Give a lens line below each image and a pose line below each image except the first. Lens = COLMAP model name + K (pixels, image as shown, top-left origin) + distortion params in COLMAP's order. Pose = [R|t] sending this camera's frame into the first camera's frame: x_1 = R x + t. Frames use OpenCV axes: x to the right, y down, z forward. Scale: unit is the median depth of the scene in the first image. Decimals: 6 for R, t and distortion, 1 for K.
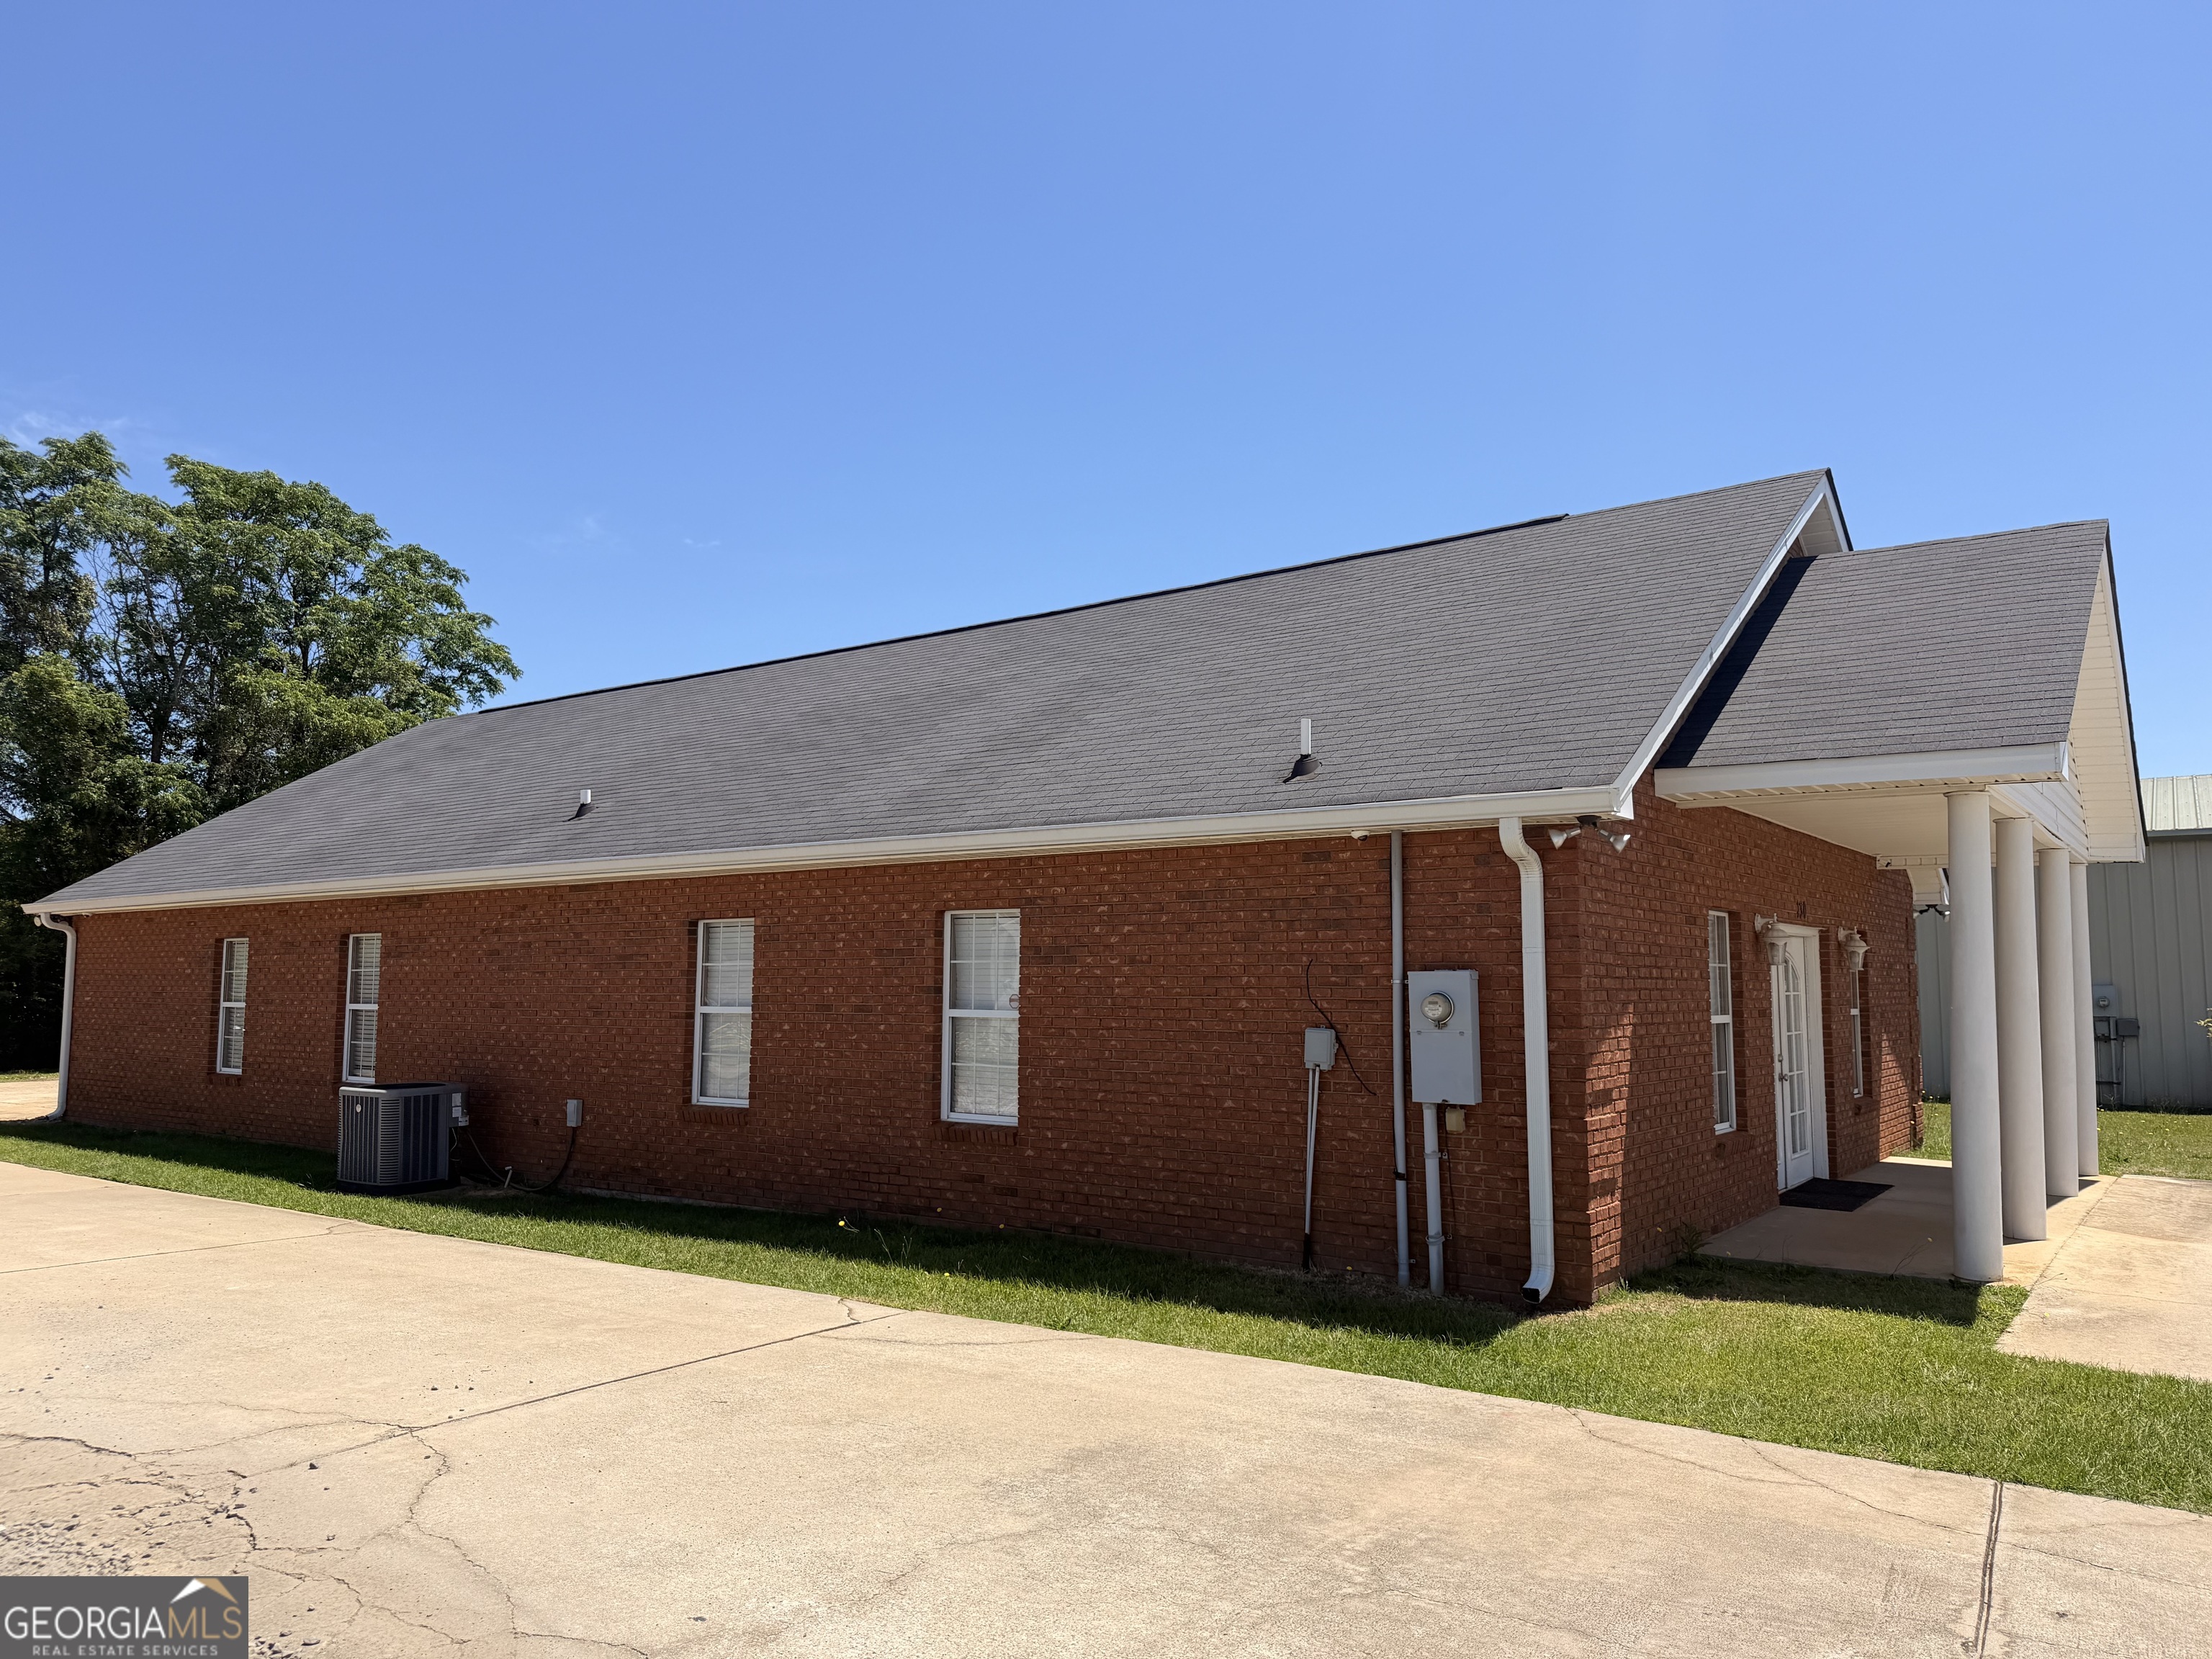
lens RADIAL K [[1554.2, 0, 1106.0], [0, 1554.2, 829.5], [0, 0, 1]] dist [0.046969, -0.080112]
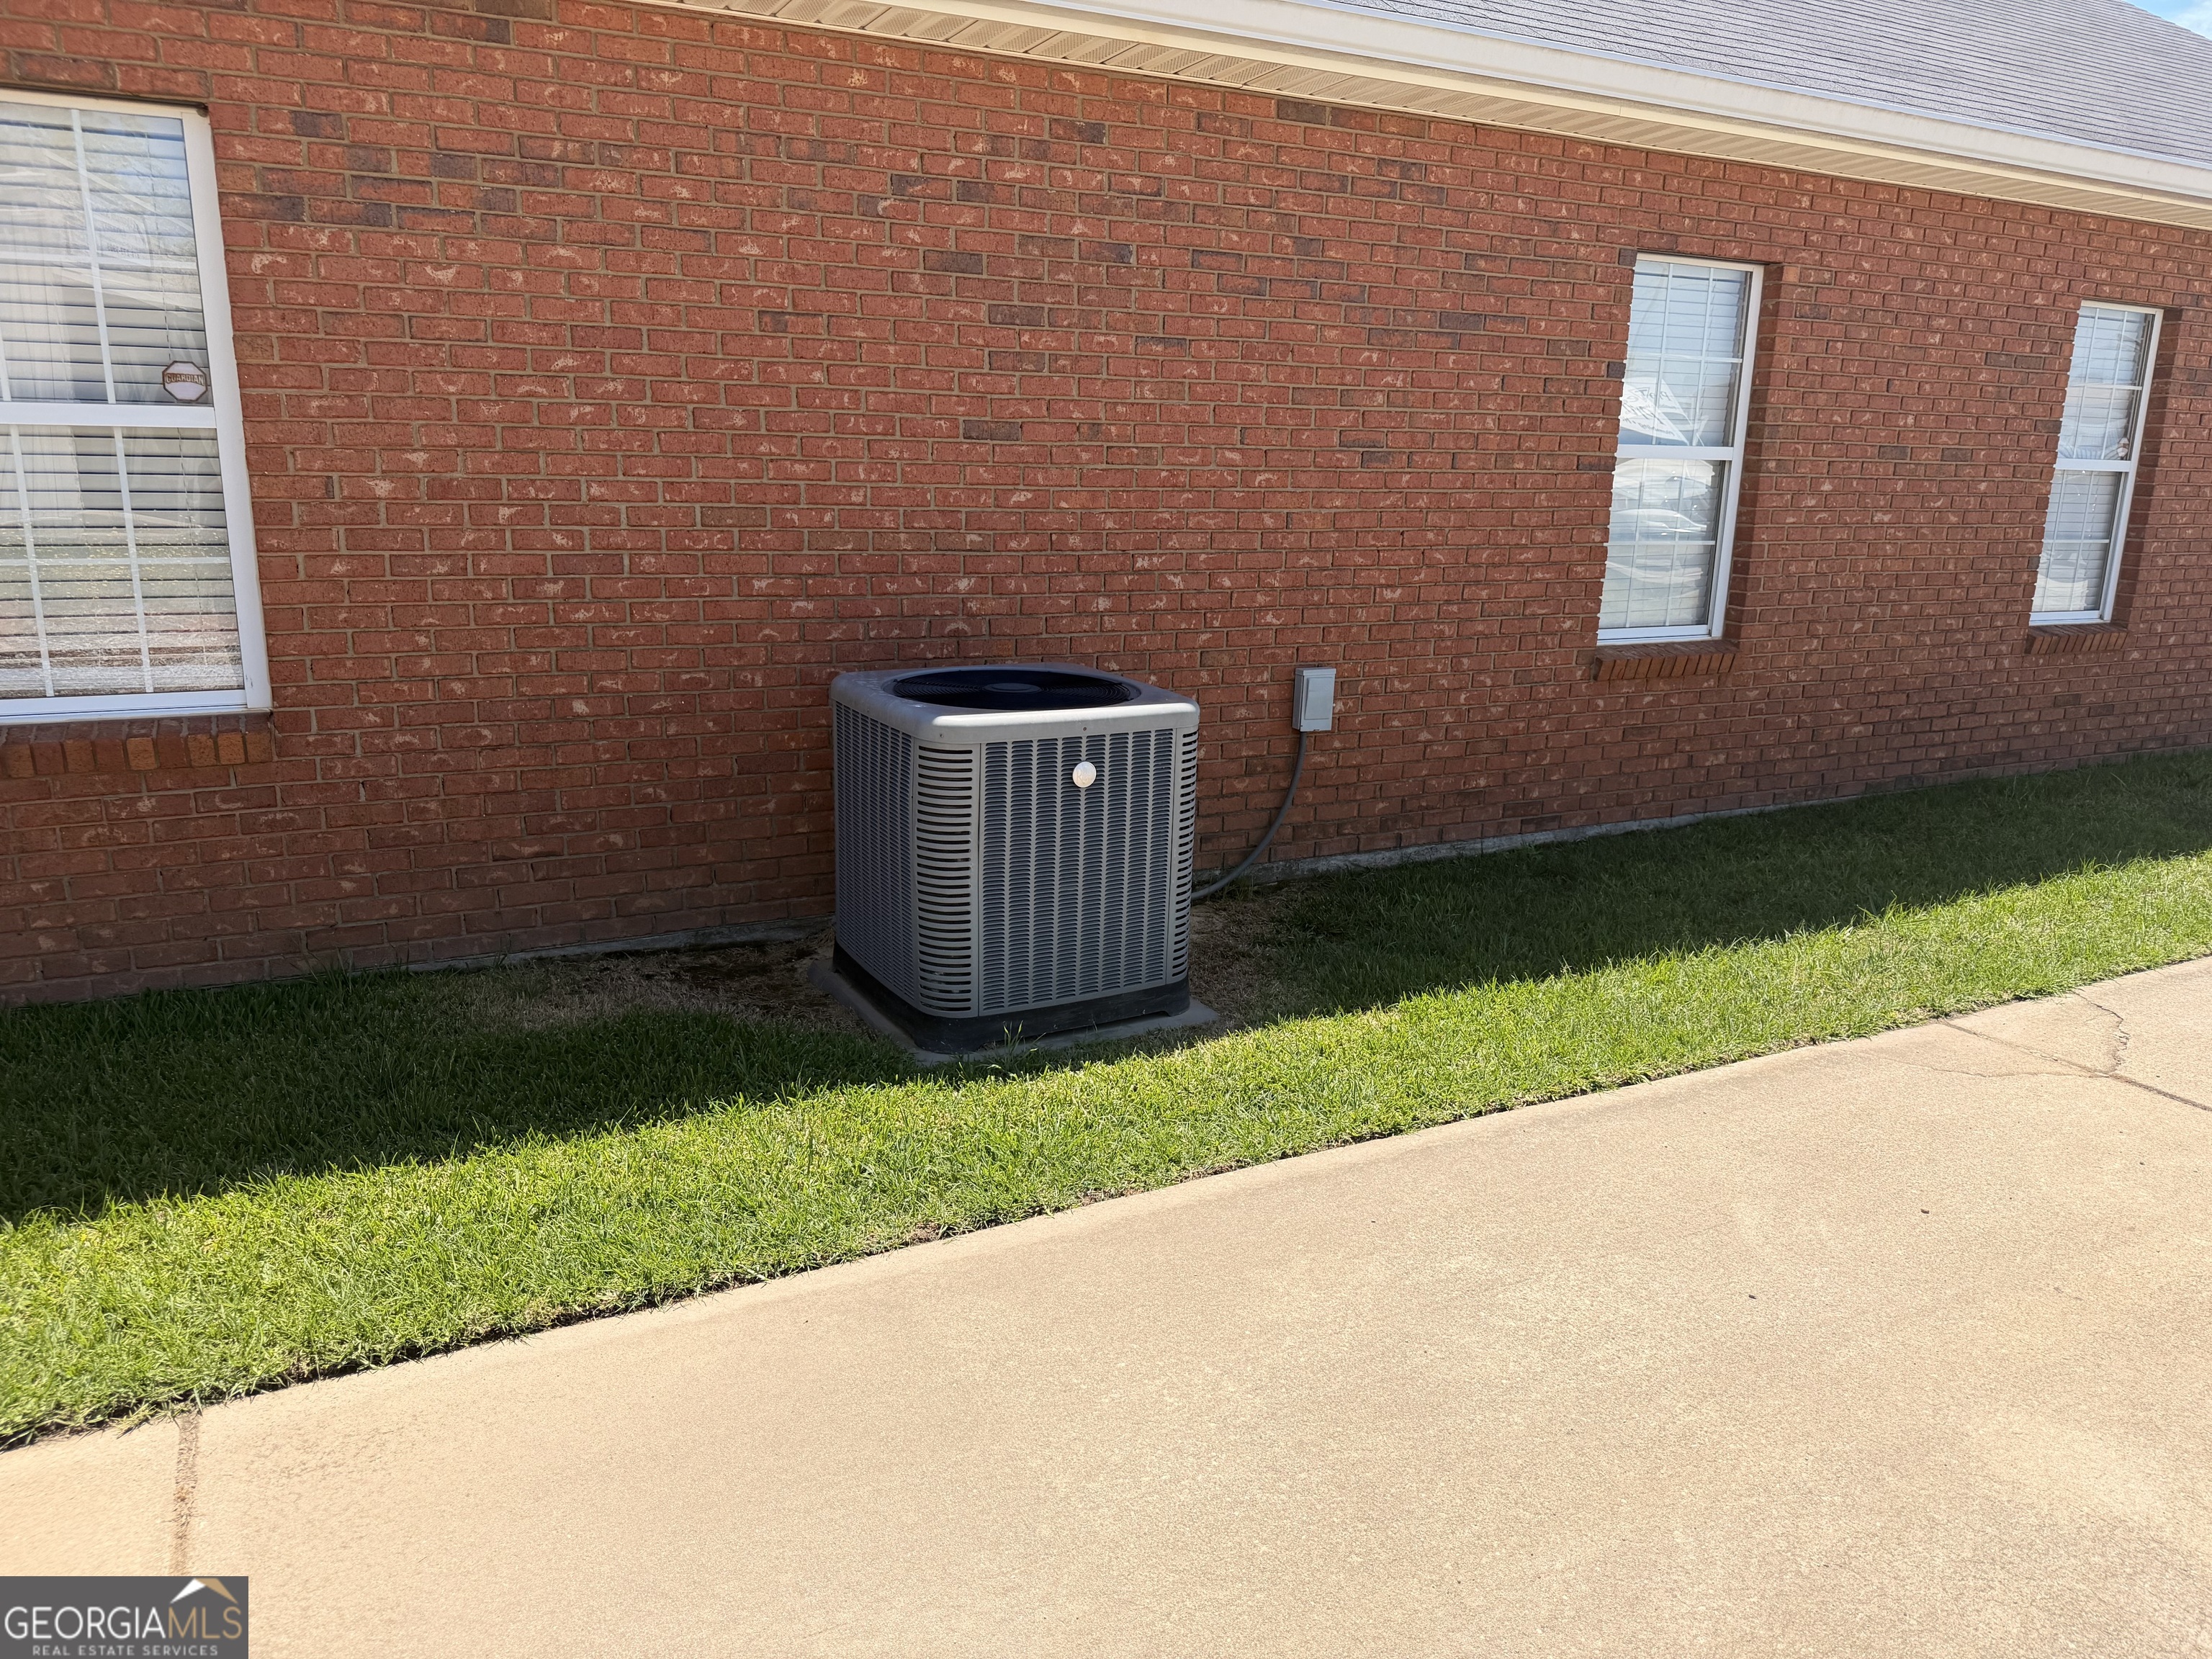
lens RADIAL K [[1554.2, 0, 1106.0], [0, 1554.2, 829.5], [0, 0, 1]] dist [0.046969, -0.080112]
pose [[0.456632, -0.220799, 0.861821, -0.789067], [-0.126968, 0.942623, 0.308774, 0.098911], [-0.880549, -0.250420, 0.402398, 0.935966]]
